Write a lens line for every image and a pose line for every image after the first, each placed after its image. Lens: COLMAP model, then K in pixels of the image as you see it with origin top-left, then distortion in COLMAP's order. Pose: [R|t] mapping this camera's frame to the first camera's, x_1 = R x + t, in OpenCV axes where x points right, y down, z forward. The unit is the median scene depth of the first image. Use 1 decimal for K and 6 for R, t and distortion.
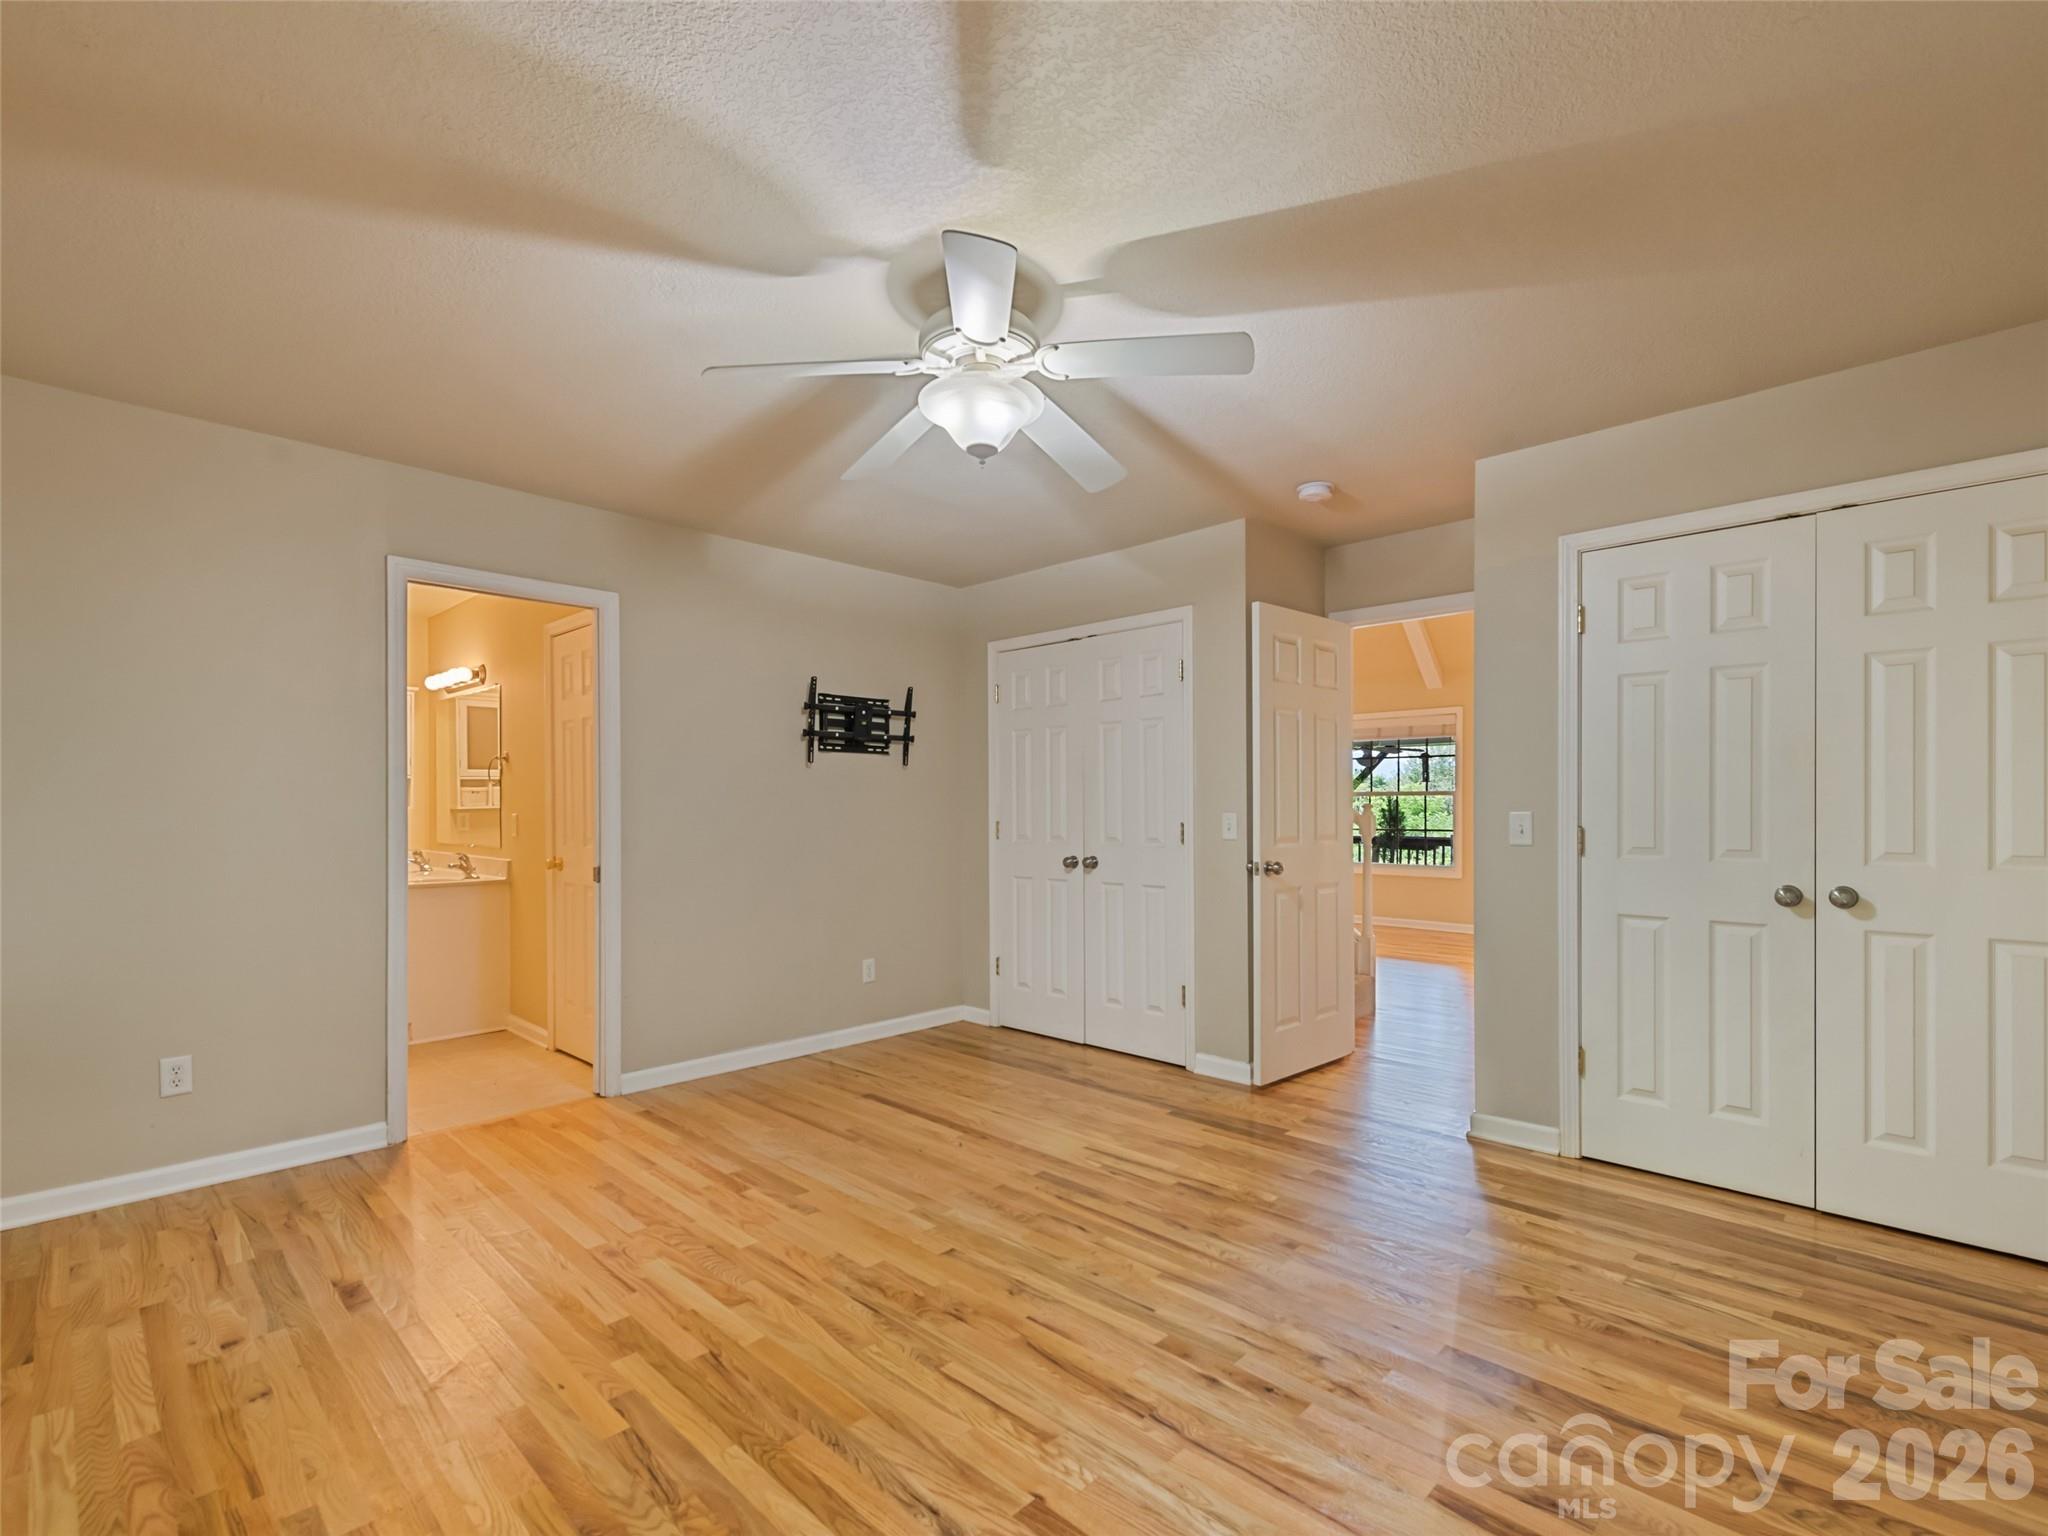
lens RADIAL K [[951.7, 0, 1024.0], [0, 951.7, 768.0], [0, 0, 1]] dist [0.017473, 0.000159]
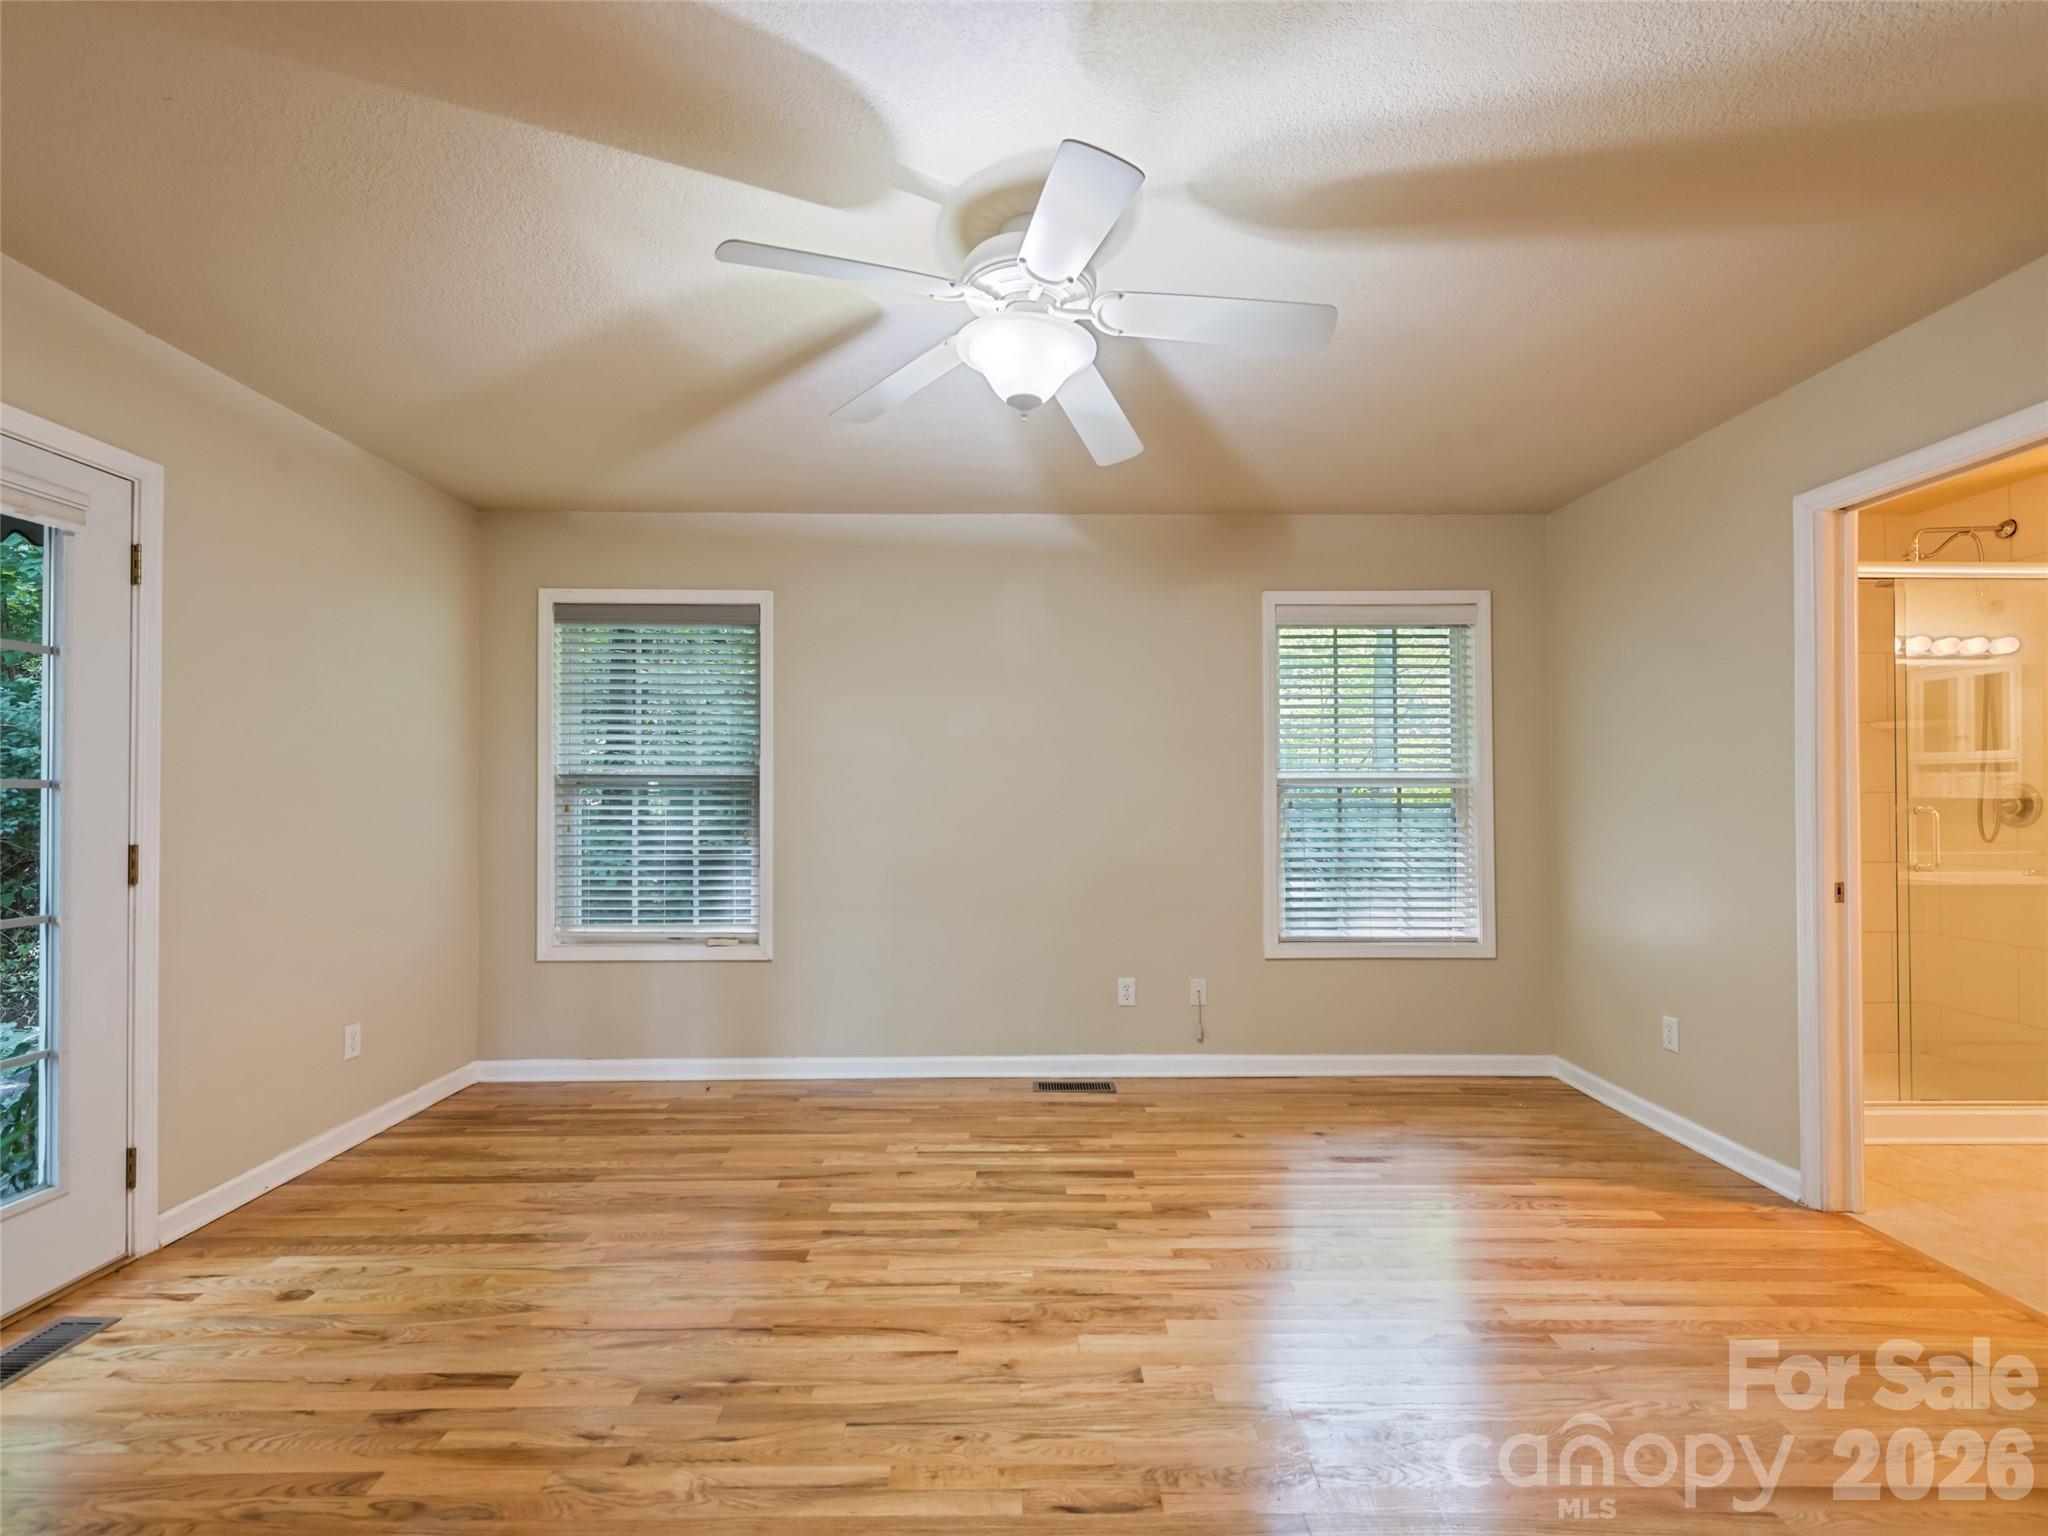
lens RADIAL K [[951.7, 0, 1024.0], [0, 951.7, 768.0], [0, 0, 1]] dist [0.017473, 0.000159]
pose [[-0.709136, -0.019713, -0.704796, 0.623802], [0.032457, 0.997637, -0.060560, 0.071685], [0.704324, -0.065820, -0.706821, 1.748240]]
